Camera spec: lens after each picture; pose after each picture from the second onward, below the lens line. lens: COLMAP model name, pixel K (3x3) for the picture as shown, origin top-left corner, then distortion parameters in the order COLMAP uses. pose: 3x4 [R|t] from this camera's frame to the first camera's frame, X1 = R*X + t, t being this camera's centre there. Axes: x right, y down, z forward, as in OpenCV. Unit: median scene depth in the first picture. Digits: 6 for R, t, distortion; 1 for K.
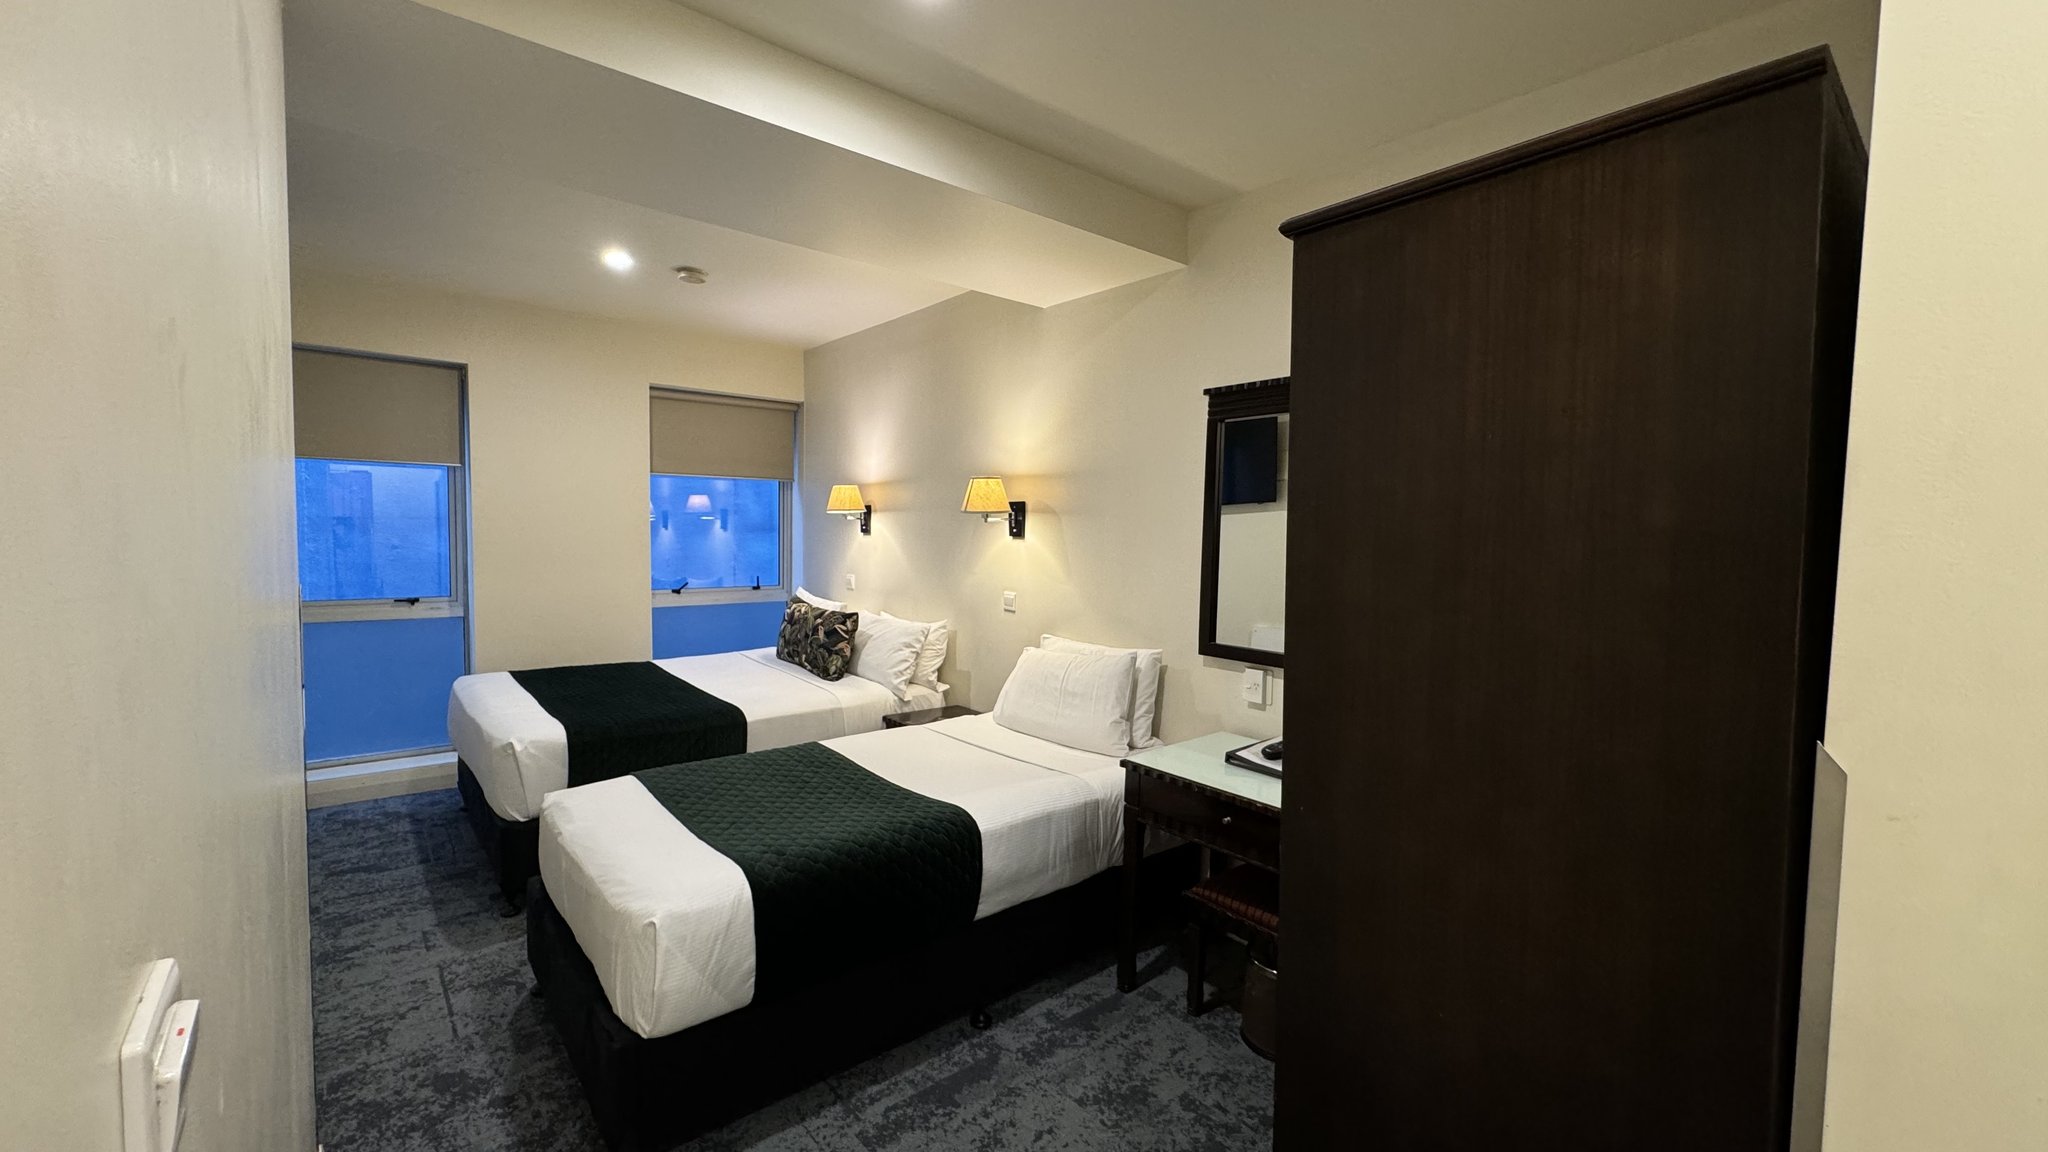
lens RADIAL K [[830.5, 0, 1024.6], [0, 830.5, 570.5], [0, 0, 1]] dist [0.000516, -0.000088]
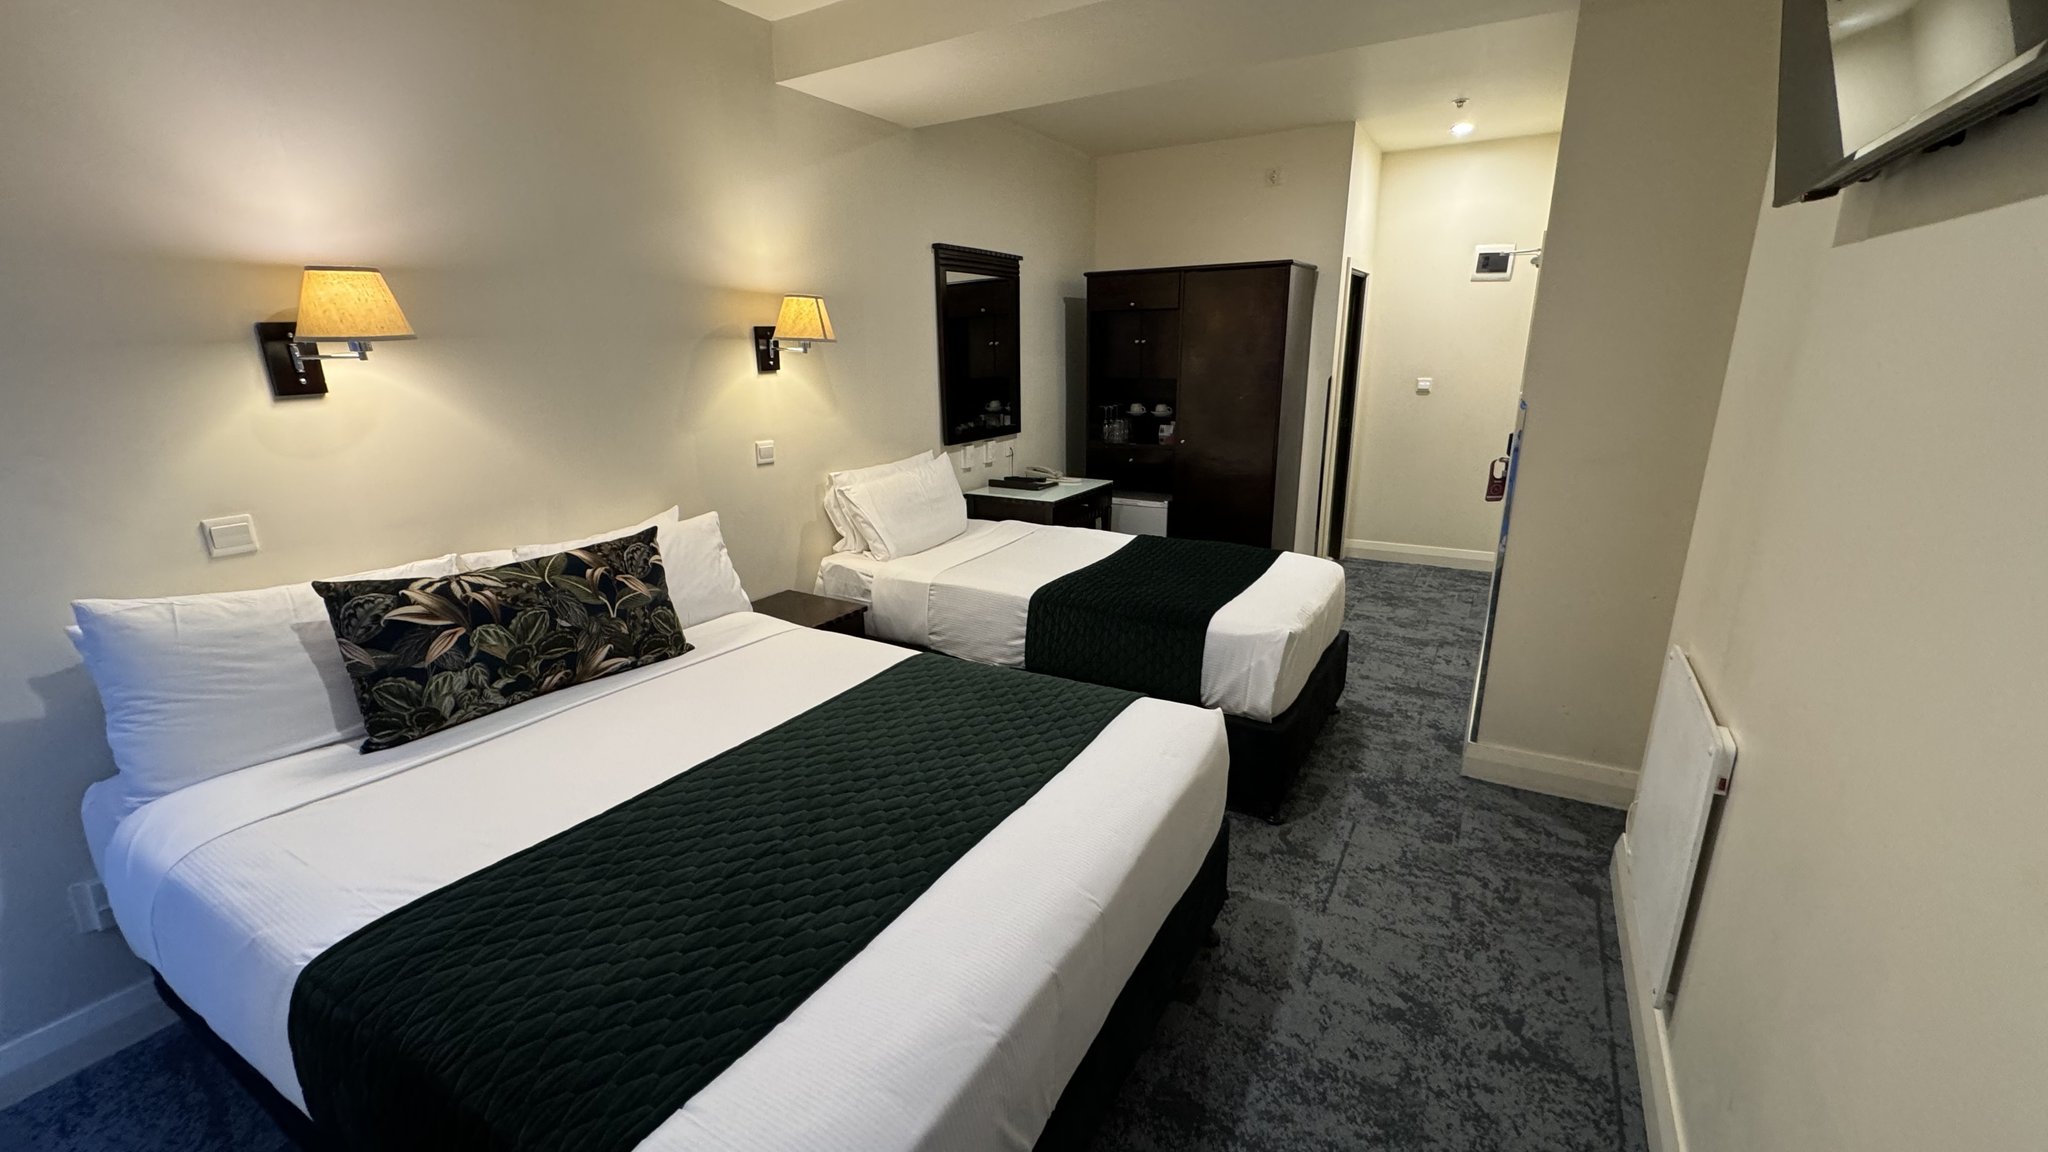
lens RADIAL K [[830.5, 0, 1023.2], [0, 830.5, 576.5], [0, 0, 1]] dist [0.000516, -0.000088]
pose [[-0.341329, -0.266193, 0.901463, -1.372120], [0.054390, 0.951860, 0.301668, -0.124935], [-0.938369, 0.151999, -0.310420, 1.617421]]
